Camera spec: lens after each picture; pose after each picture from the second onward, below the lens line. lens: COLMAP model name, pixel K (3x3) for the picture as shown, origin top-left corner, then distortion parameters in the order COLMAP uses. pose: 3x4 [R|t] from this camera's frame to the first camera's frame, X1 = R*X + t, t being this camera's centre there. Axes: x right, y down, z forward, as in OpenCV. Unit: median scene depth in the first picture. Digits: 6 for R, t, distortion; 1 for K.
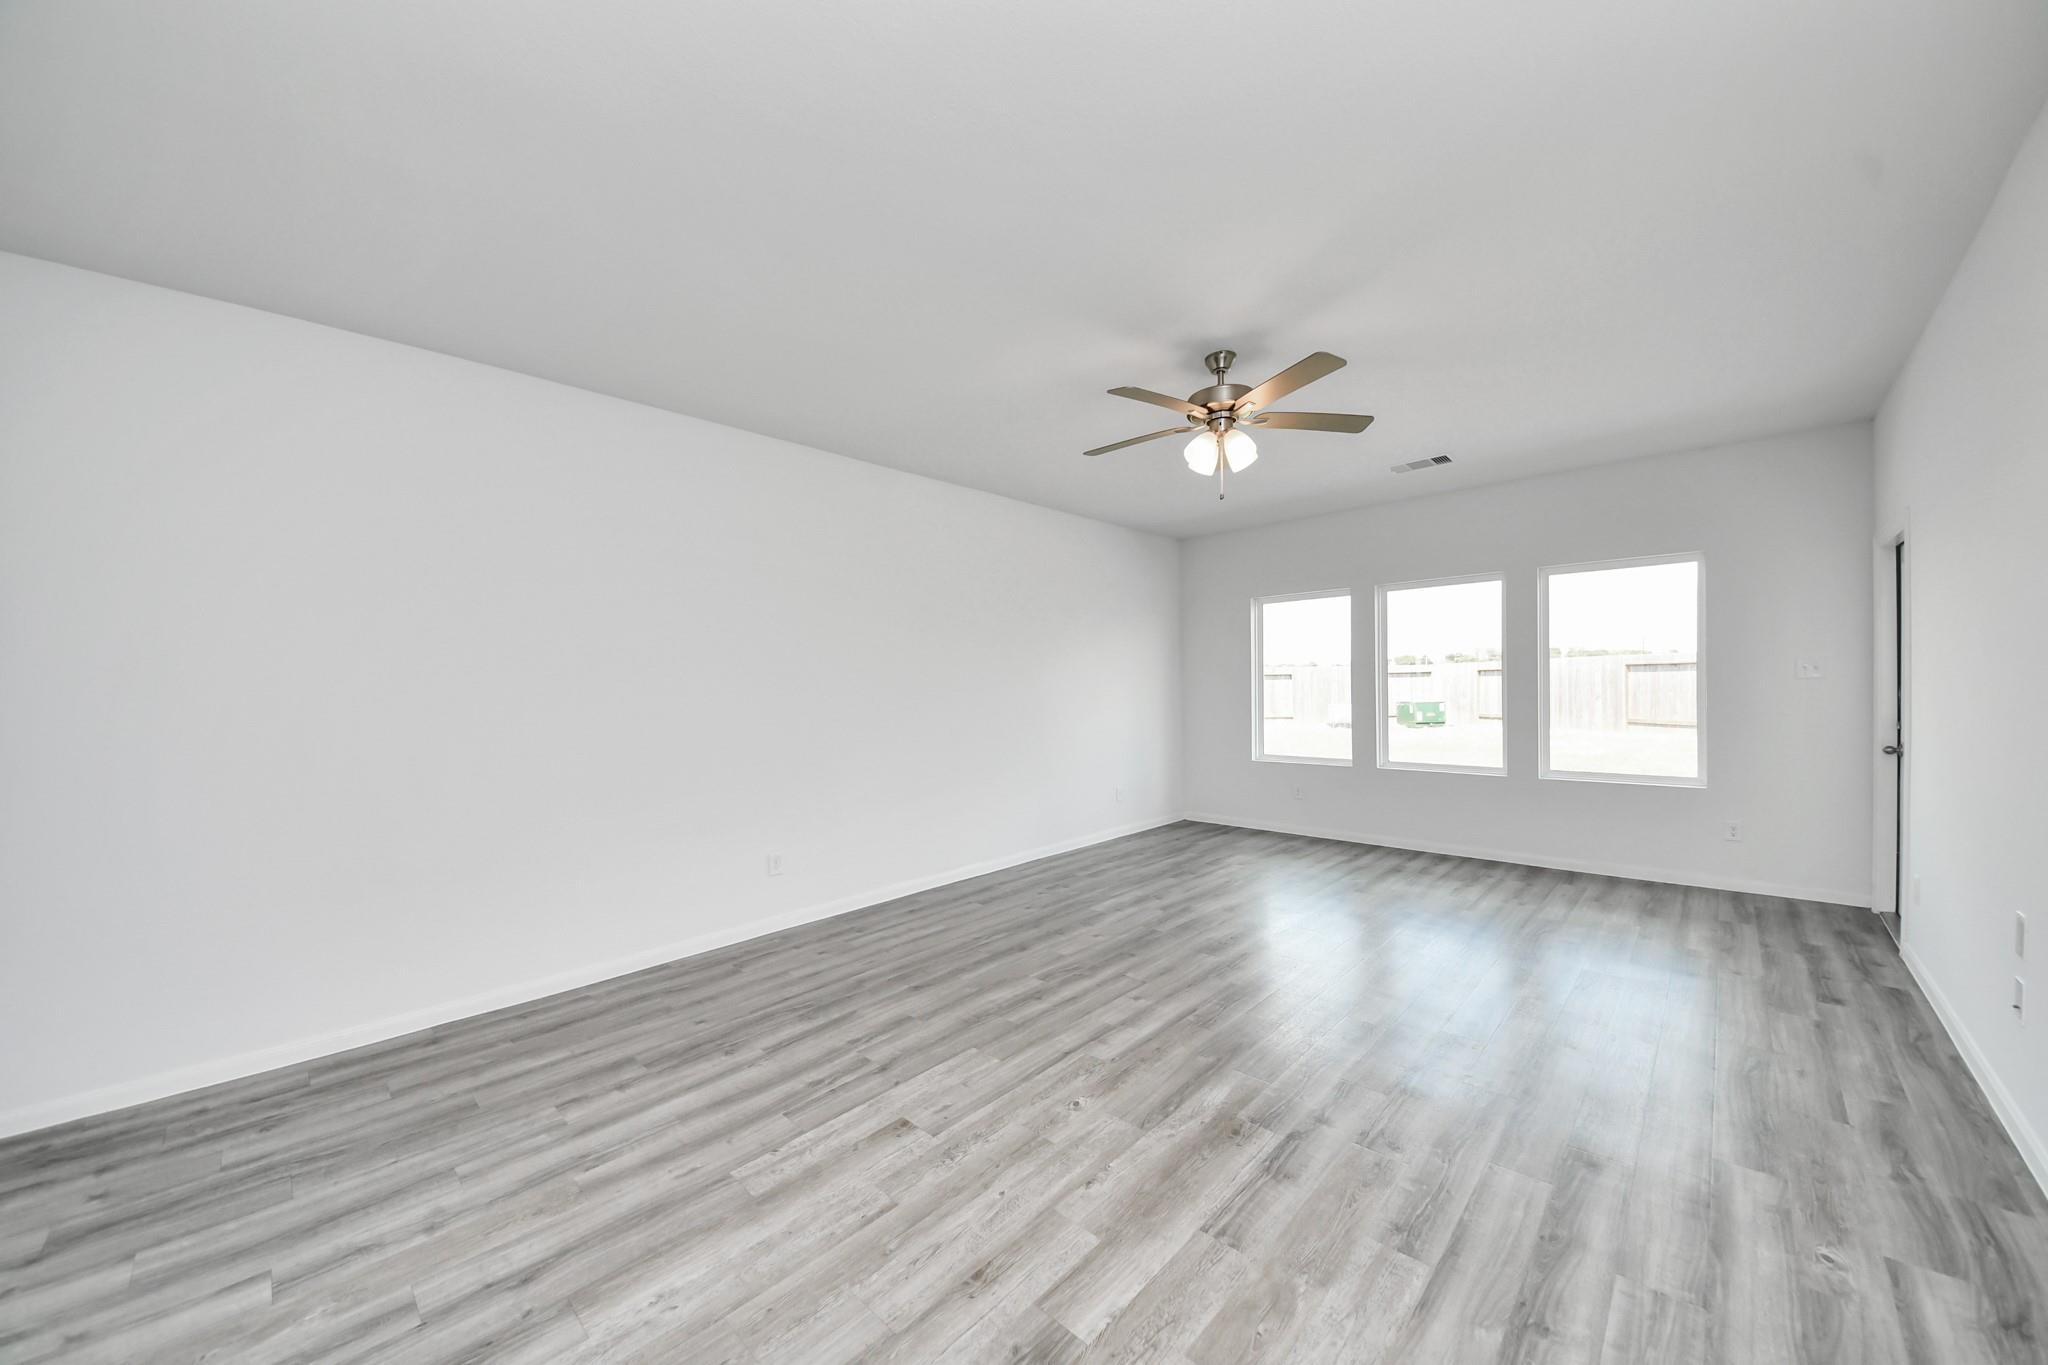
lens RADIAL K [[746.2, 0, 1039.8], [0, 746.2, 692.1], [0, 0, 1]] dist [-0.000878, -0.006493]
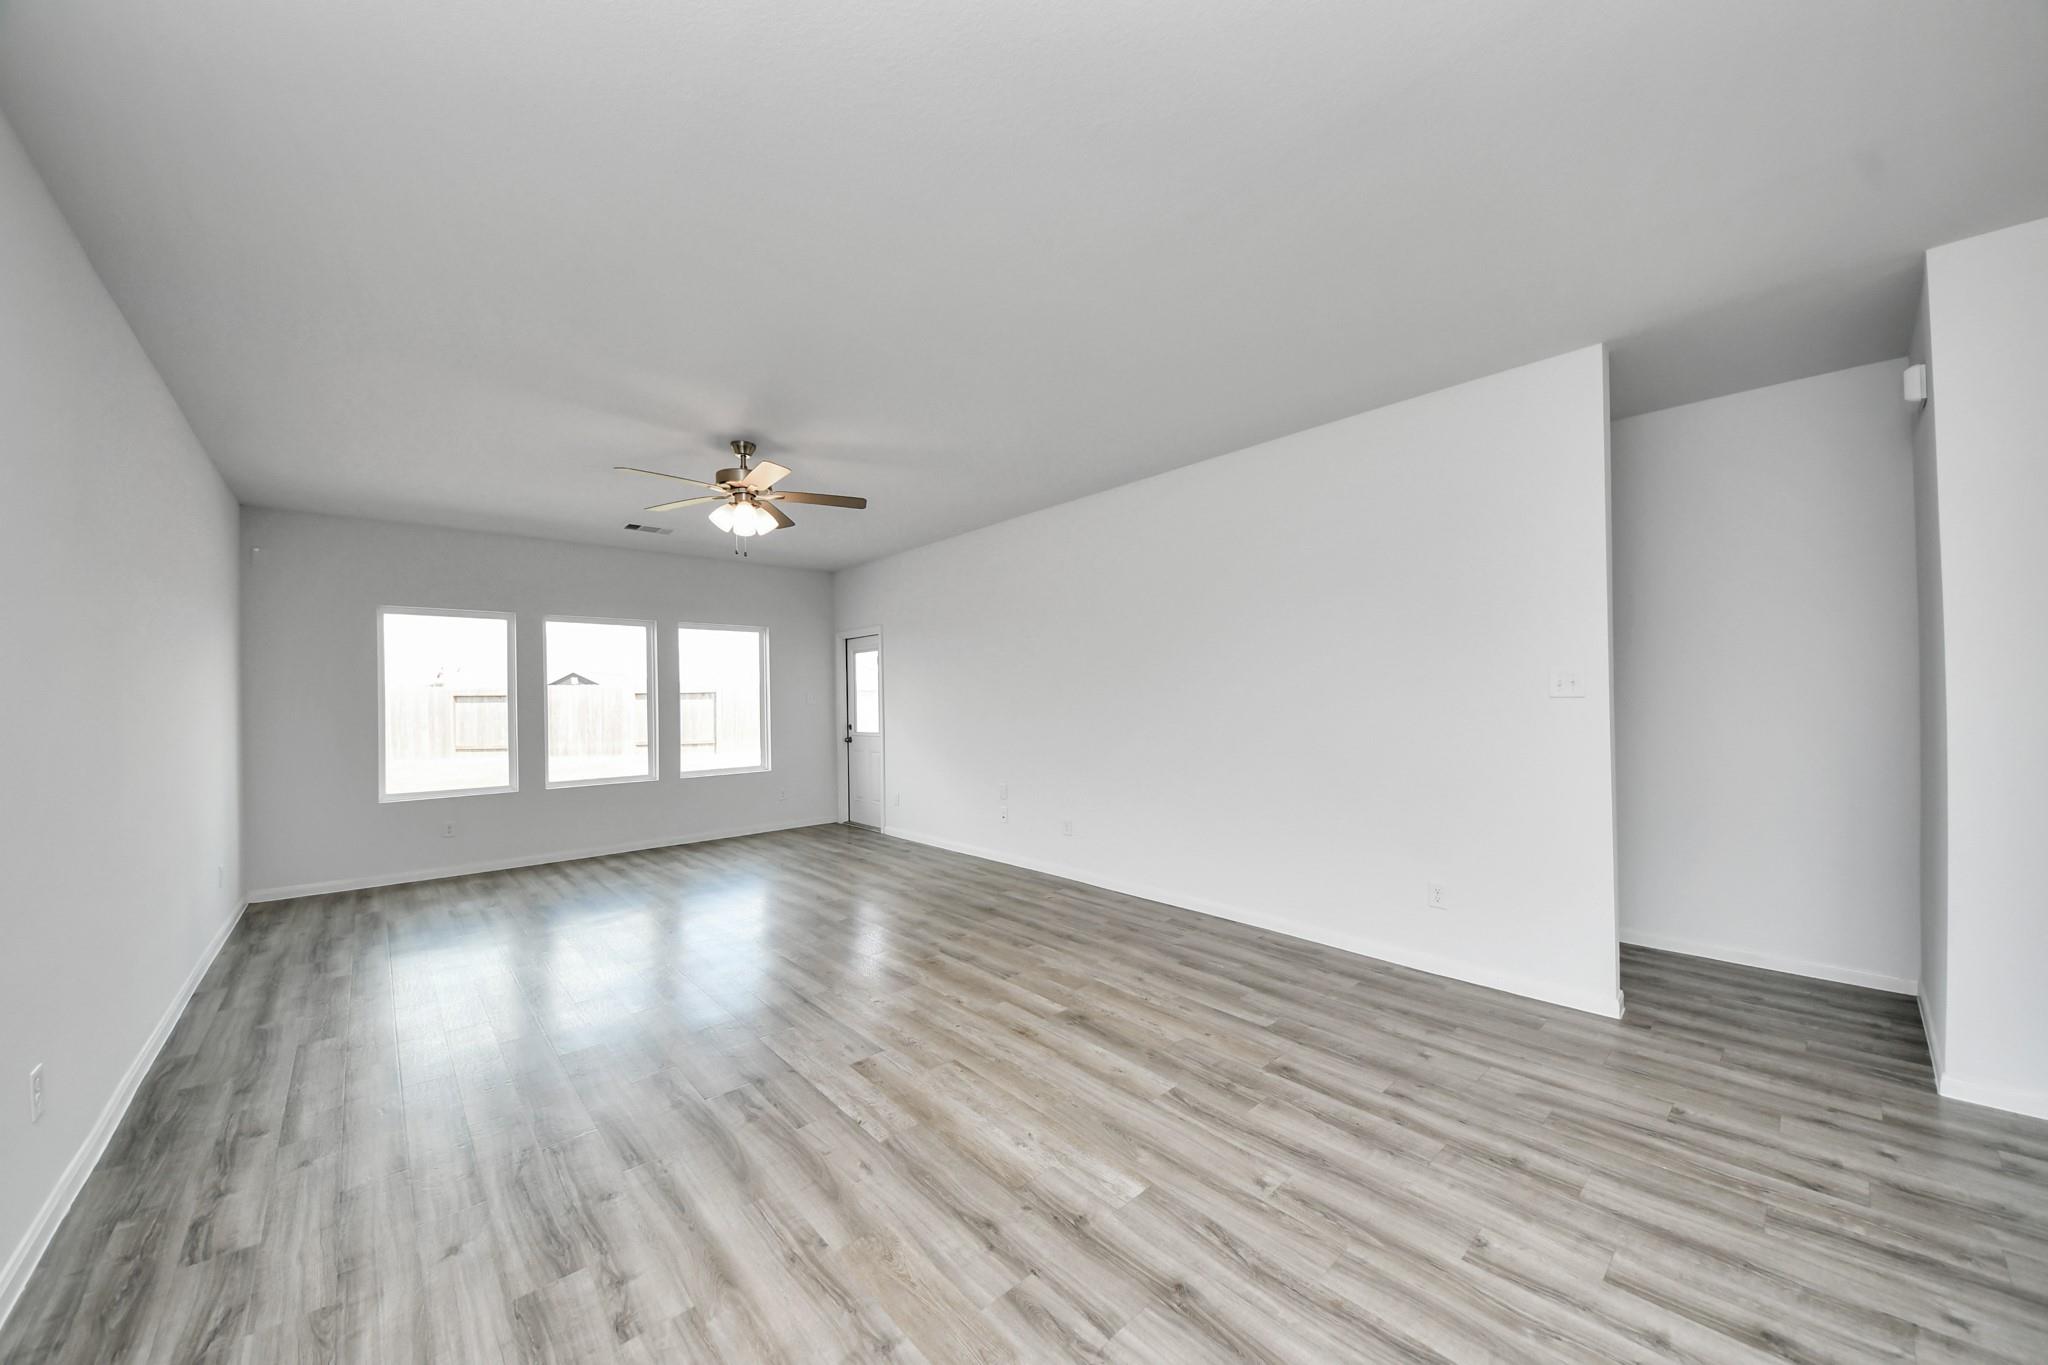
lens RADIAL K [[746.2, 0, 1010.1], [0, 746.2, 690.8], [0, 0, 1]] dist [-0.000878, -0.006493]
pose [[0.075589, 0.022902, 0.996876, -1.242934], [0.025503, 0.999365, -0.024893, 0.013497], [-0.996813, 0.027305, 0.074957, 0.584715]]
